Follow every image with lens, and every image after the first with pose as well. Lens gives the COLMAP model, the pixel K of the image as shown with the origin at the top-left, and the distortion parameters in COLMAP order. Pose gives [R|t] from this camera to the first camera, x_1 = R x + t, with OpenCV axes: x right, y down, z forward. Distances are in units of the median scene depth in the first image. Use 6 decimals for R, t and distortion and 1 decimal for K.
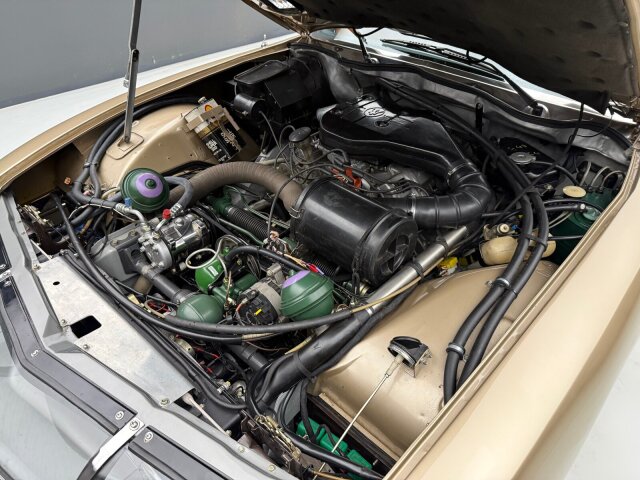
lens RADIAL K [[466.6, 0, 315.2], [0, 466.6, 236.2], [0, 0, 1]] dist [0.035101, -0.025813]
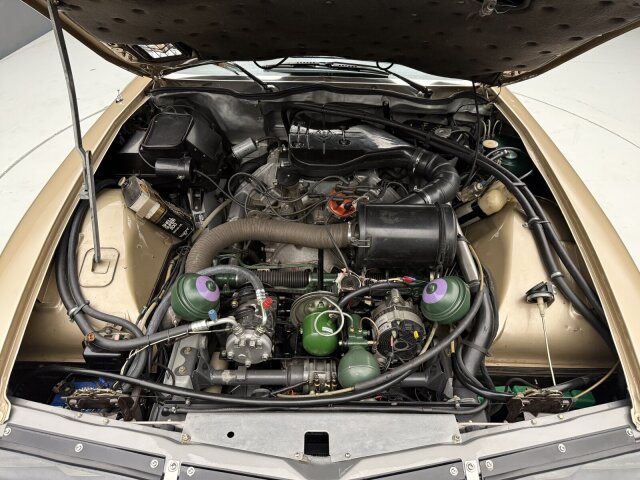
lens RADIAL K [[466.6, 0, 321.6], [0, 466.6, 242.7], [0, 0, 1]] dist [0.035101, -0.025813]
pose [[0.730569, -0.423159, 0.535915, -0.549692], [0.403385, 0.900703, 0.161293, -0.210305], [-0.550953, 0.098344, 0.828721, 0.129762]]
